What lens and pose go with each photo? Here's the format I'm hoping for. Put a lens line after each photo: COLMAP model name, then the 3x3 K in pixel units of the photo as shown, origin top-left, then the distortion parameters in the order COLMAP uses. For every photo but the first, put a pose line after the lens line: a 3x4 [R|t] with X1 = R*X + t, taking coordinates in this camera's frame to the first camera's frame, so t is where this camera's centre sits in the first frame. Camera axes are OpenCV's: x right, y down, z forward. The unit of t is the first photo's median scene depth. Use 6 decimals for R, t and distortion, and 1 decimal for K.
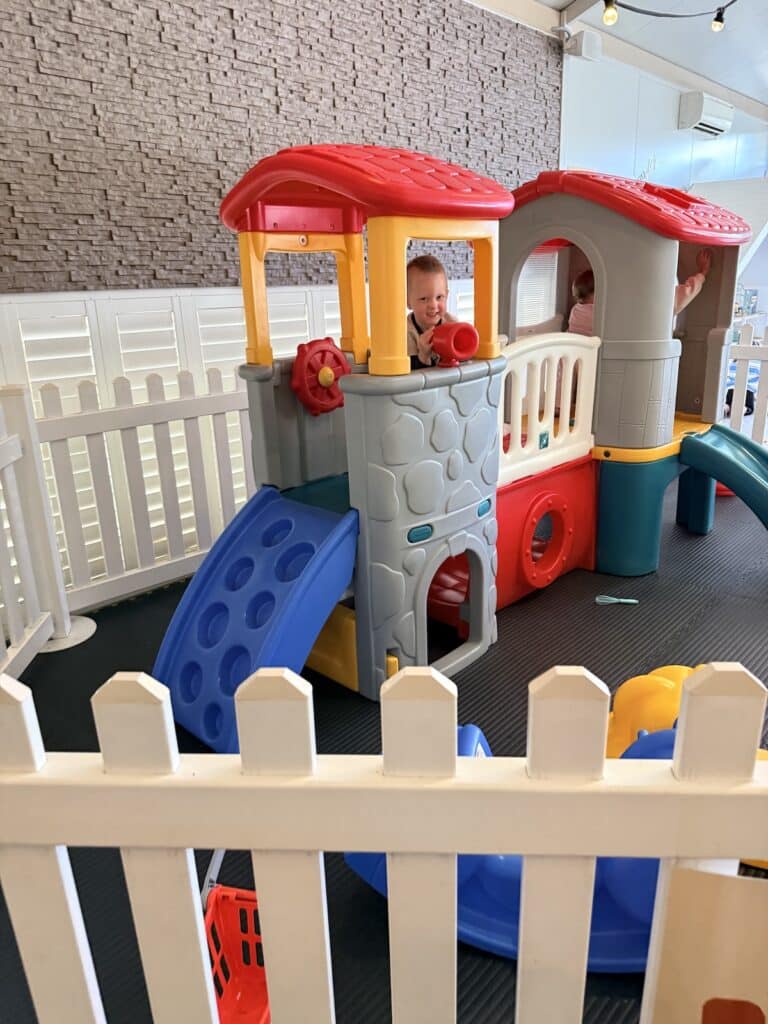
lens RADIAL K [[735.3, 0, 354.1], [0, 735.3, 504.8], [0, 0, 1]] dist [0.028033, -0.032952]
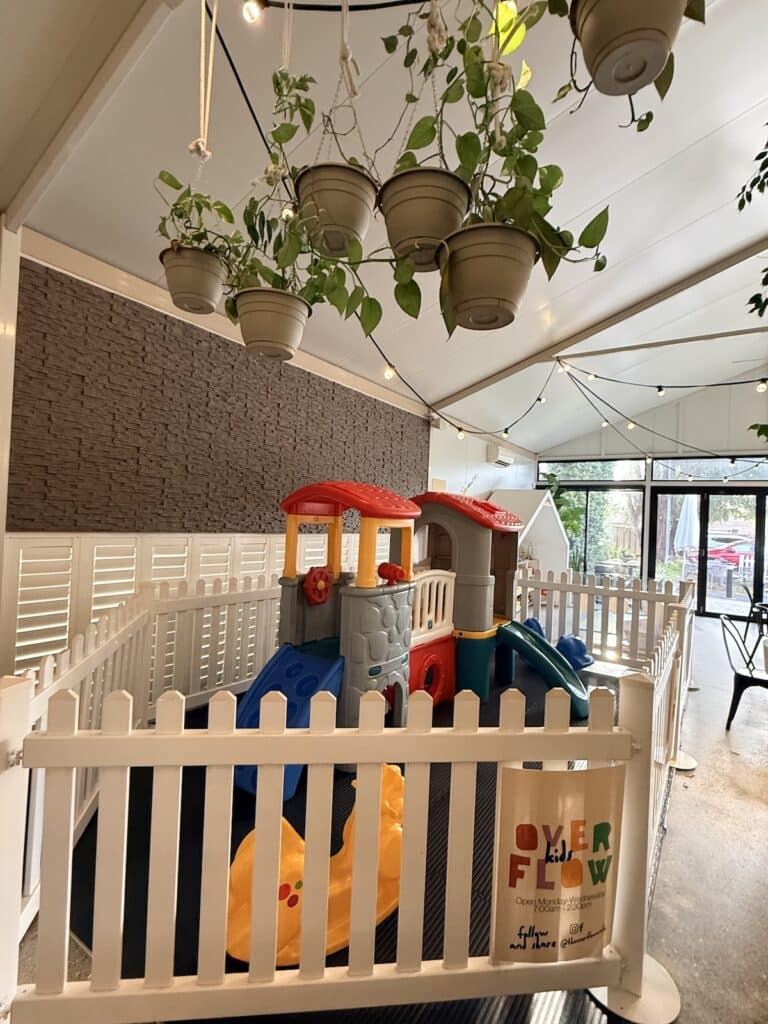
lens RADIAL K [[505.4, 0, 386.9], [0, 505.4, 513.9], [0, 0, 1]] dist [-0.000782, -0.000160]
pose [[0.978146, 0.079440, 0.192145, -0.128530], [-0.016576, 0.950985, -0.308792, 0.046136], [-0.207257, 0.298858, 0.931519, -0.287574]]
